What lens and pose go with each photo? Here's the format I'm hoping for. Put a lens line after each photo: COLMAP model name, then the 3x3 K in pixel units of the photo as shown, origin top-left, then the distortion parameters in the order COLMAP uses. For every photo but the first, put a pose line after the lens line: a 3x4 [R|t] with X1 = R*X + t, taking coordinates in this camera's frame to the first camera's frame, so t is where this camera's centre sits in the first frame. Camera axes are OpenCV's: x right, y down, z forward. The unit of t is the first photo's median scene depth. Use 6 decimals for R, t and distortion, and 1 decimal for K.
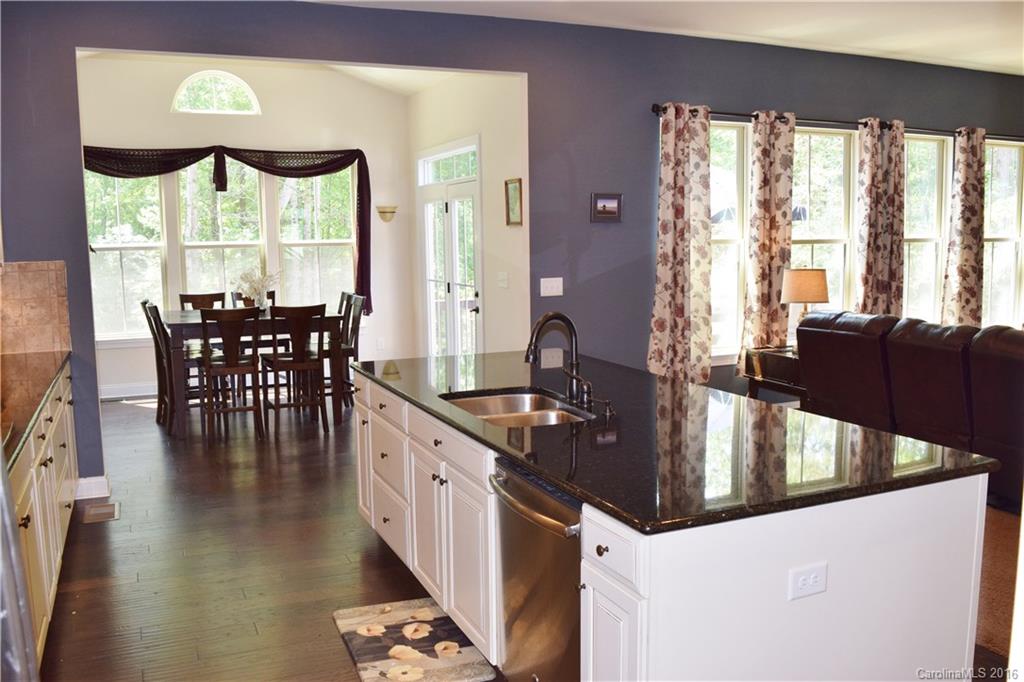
lens RADIAL K [[871.3, 0, 512.0], [0, 871.3, 341.0], [0, 0, 1]] dist [-0.084656, 0.011259]
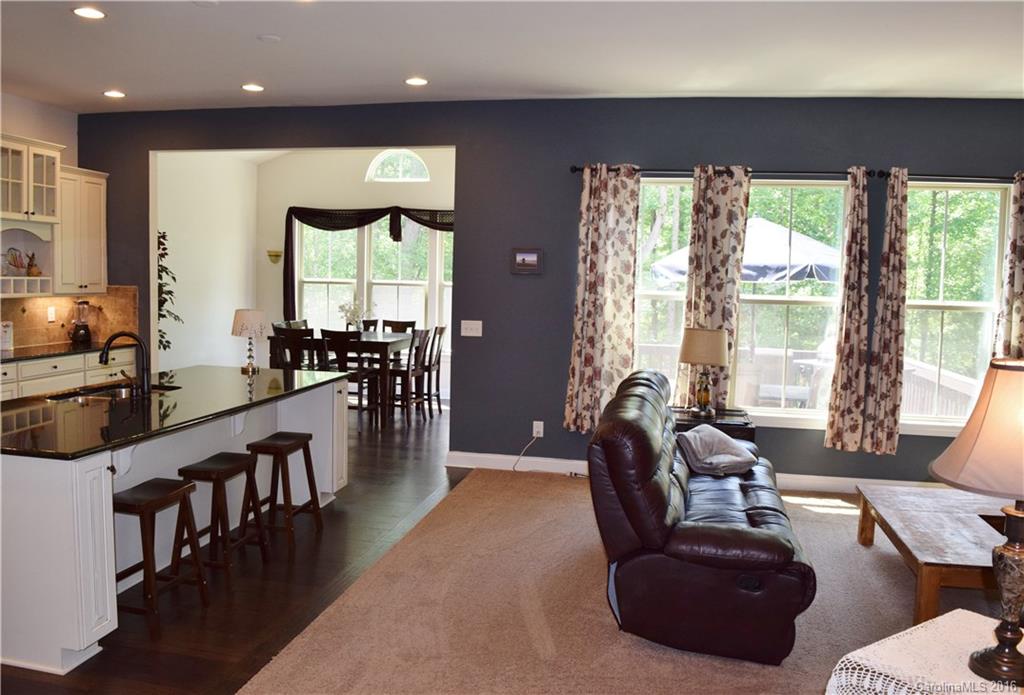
lens RADIAL K [[822.3, 0, 512.0], [0, 822.3, 347.5], [0, 0, 1]] dist [-0.083540, 0.001586]
pose [[0.821305, 0.081483, -0.564640, 0.602827], [-0.105563, 0.994362, -0.010051, -0.027417], [0.560637, 0.067860, 0.825276, 0.117616]]
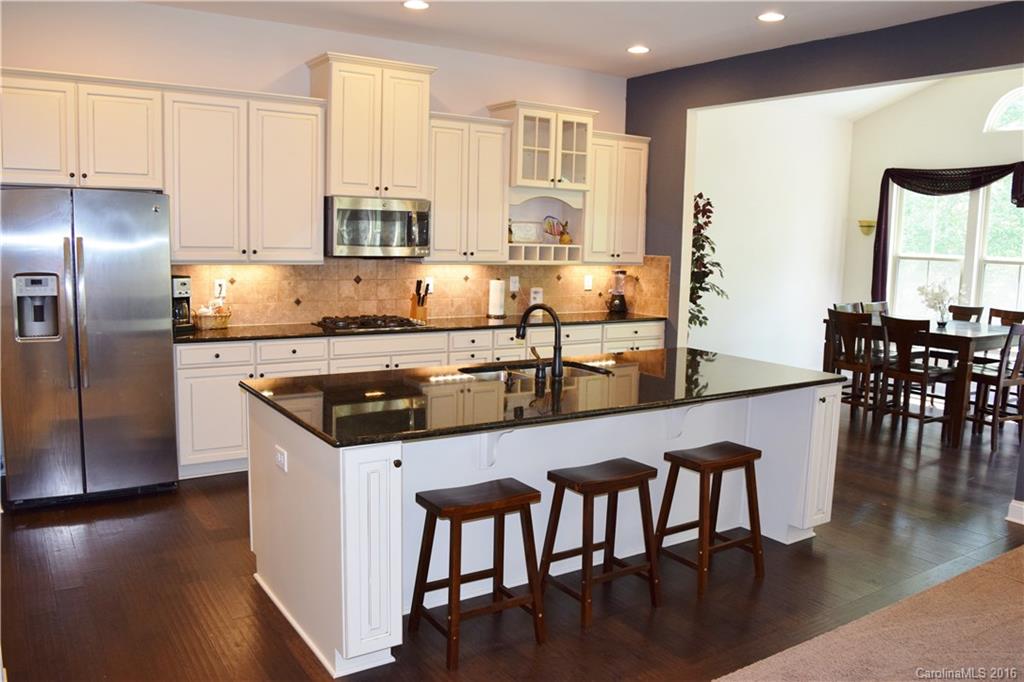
lens RADIAL K [[805.7, 0, 504.2], [0, 805.7, 341.8], [0, 0, 1]] dist [-0.093477, 0.020163]
pose [[0.156744, 0.143355, -0.977180, 0.542593], [-0.147378, 0.981727, 0.120382, -0.050464], [0.976581, 0.125146, 0.175008, 0.341378]]
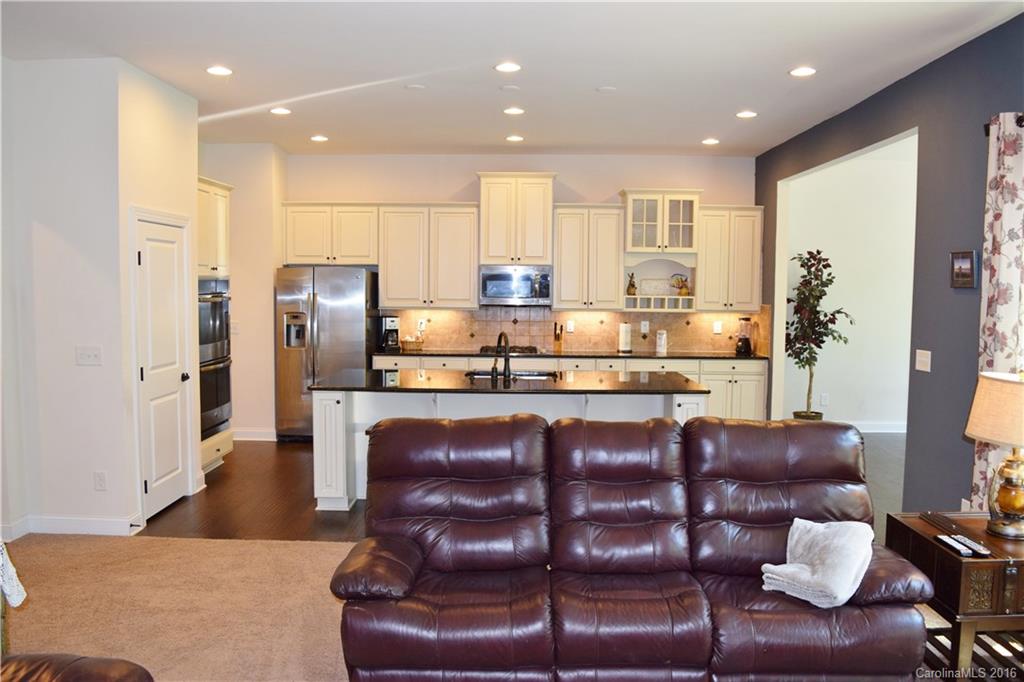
lens RADIAL K [[805.7, 0, 504.2], [0, 805.7, 341.8], [0, 0, 1]] dist [-0.093477, 0.020163]
pose [[-0.418935, 0.071217, -0.905219, 0.795324], [-0.114988, 0.984733, 0.130688, -0.116041], [0.900706, 0.158839, -0.404350, 0.803660]]
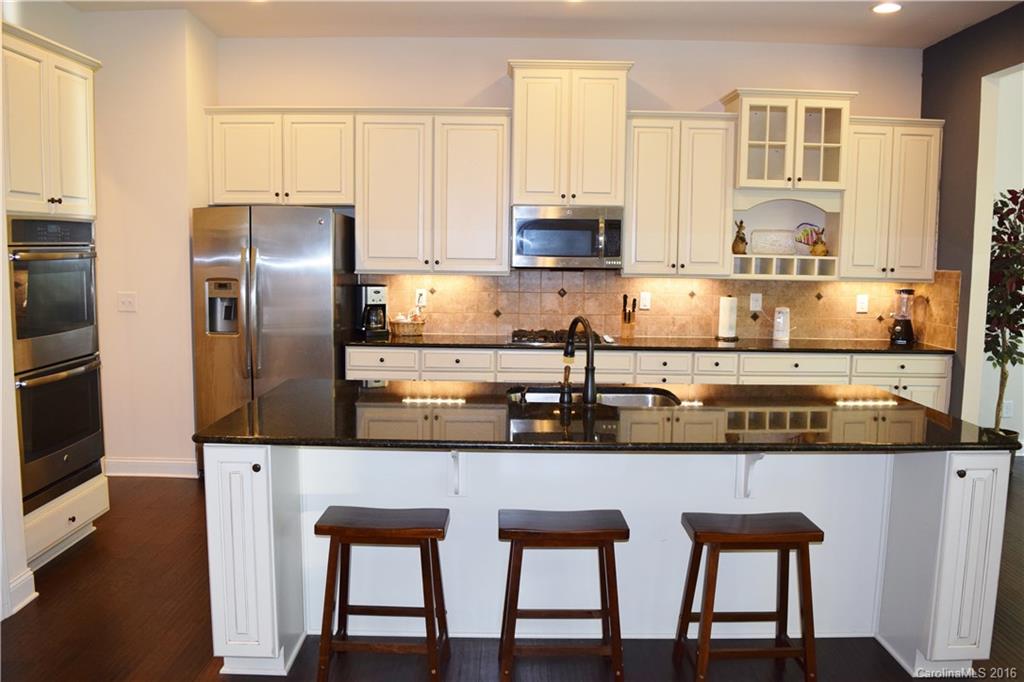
lens RADIAL K [[805.7, 0, 504.2], [0, 805.7, 341.8], [0, 0, 1]] dist [-0.093477, 0.020163]
pose [[-0.409446, 0.108031, -0.905916, 0.452079], [-0.119303, 0.978098, 0.170559, -0.072828], [0.904500, 0.177913, -0.387590, 0.594722]]
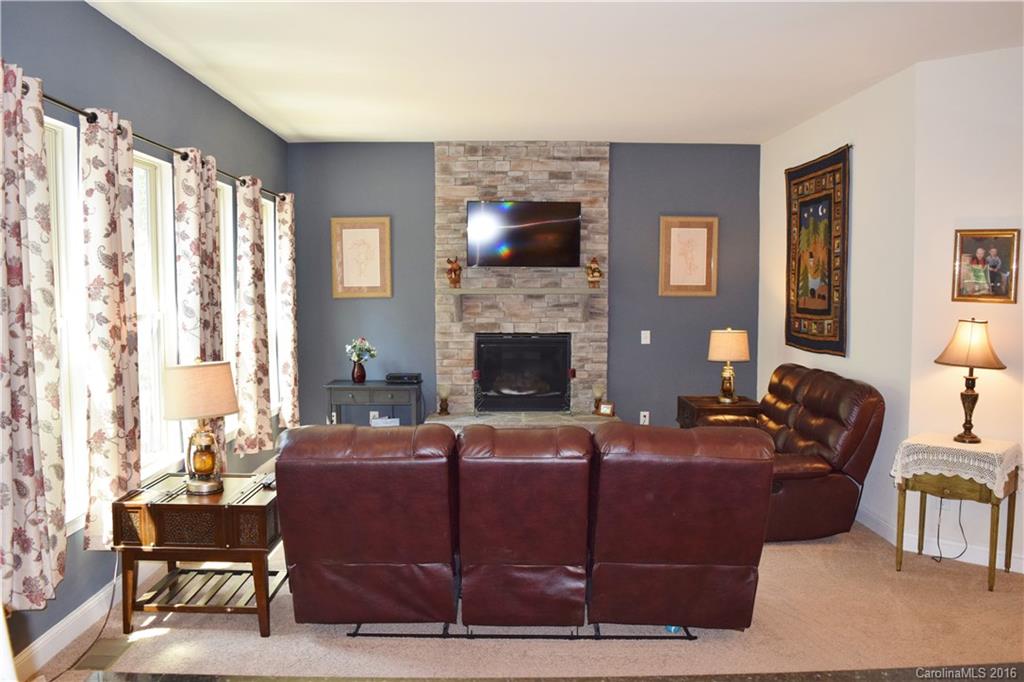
lens RADIAL K [[805.7, 0, 504.2], [0, 805.7, 341.8], [0, 0, 1]] dist [-0.093477, 0.020163]
pose [[0.393308, -0.052453, 0.917909, -0.104940], [0.110598, 0.993821, 0.009401, -0.070773], [-0.912730, 0.097821, 0.396679, 0.490419]]
